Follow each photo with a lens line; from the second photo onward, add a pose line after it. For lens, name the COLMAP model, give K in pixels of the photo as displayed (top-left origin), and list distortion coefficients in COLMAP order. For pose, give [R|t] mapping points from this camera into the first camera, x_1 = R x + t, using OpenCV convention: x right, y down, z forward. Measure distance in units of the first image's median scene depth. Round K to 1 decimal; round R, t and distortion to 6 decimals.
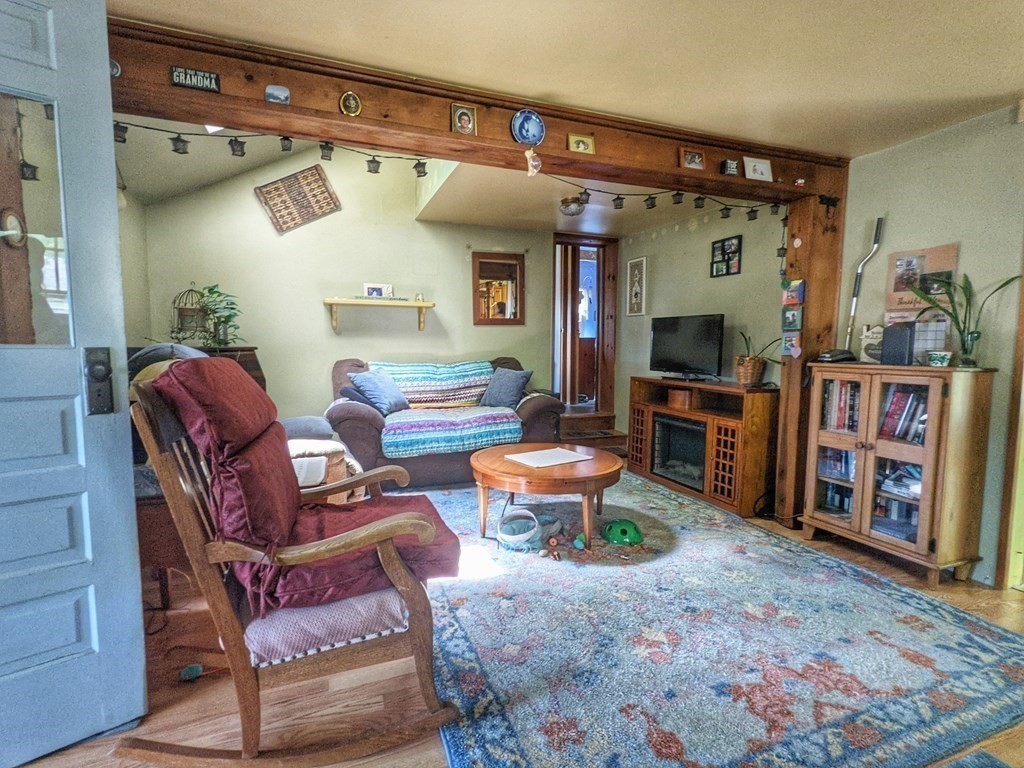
lens RADIAL K [[492.7, 0, 510.8], [0, 492.7, 384.6], [0, 0, 1]] dist [-0.000258, 0.001218]
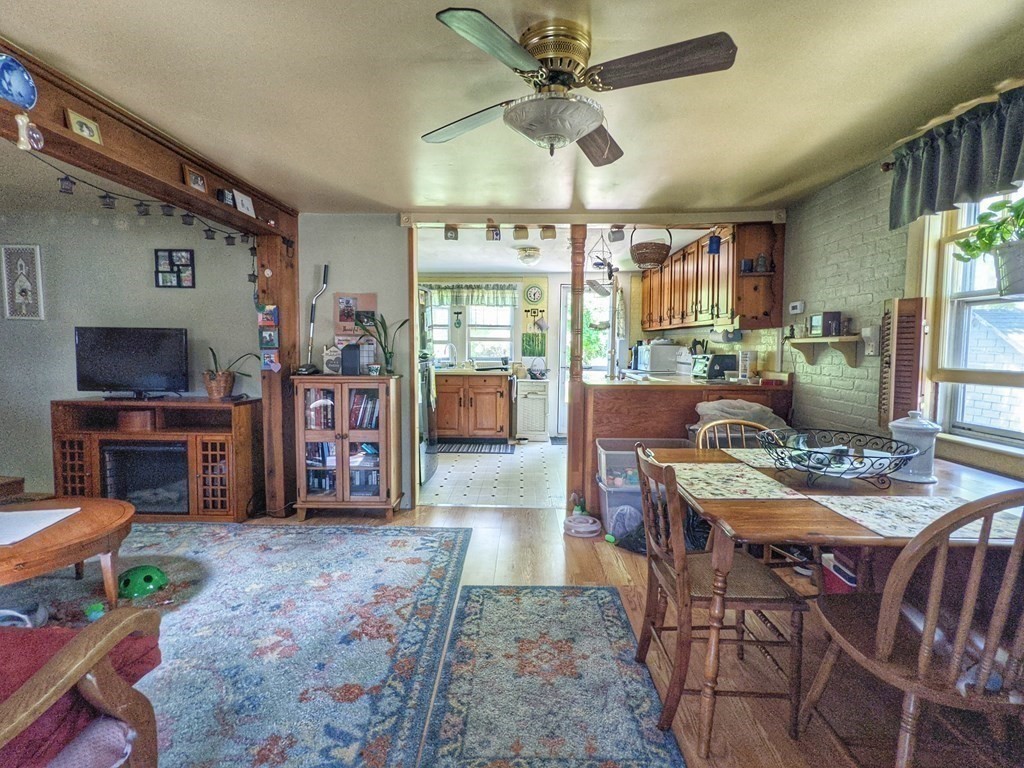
lens RADIAL K [[492.7, 0, 510.8], [0, 492.7, 384.6], [0, 0, 1]] dist [-0.000258, 0.001218]
pose [[0.376079, -0.070280, 0.923919, -0.309709], [0.069897, 0.996430, 0.047345, -0.043247], [-0.923948, 0.046774, 0.379648, 0.046974]]
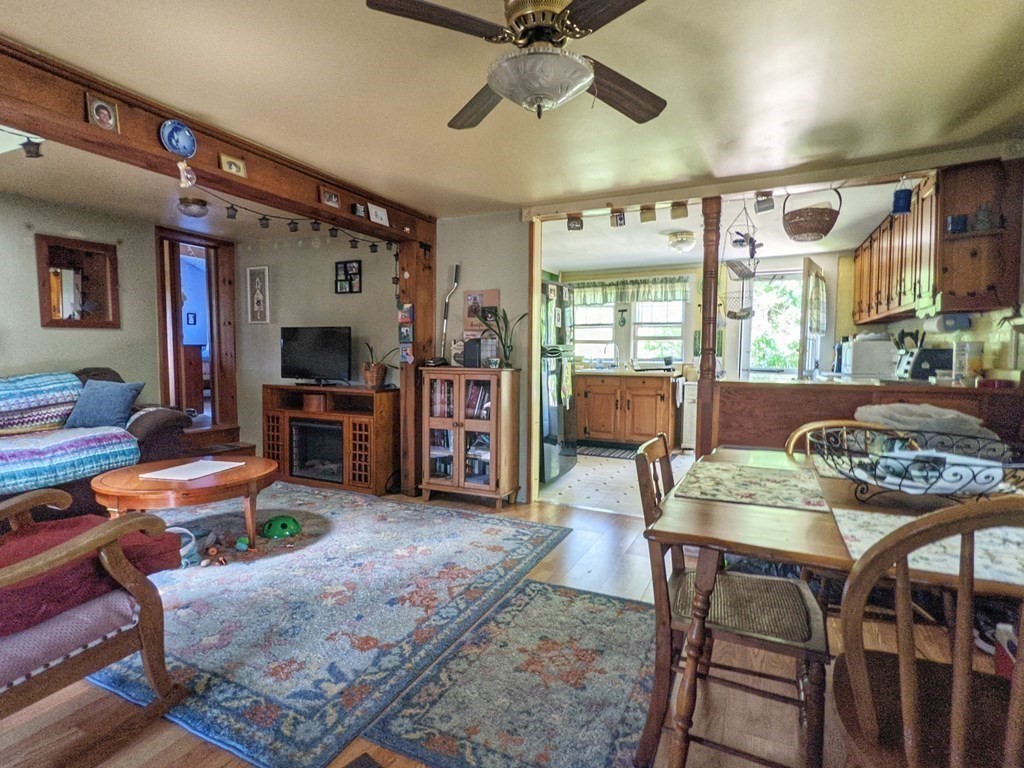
lens RADIAL K [[513.5, 0, 511.3], [0, 513.5, 384.8], [0, 0, 1]] dist [0.000923, 0.000360]
pose [[0.724498, -0.040103, 0.688109, -0.168977], [0.052271, 0.998628, 0.003165, 0.011237], [-0.687292, 0.033675, 0.725600, -0.168994]]
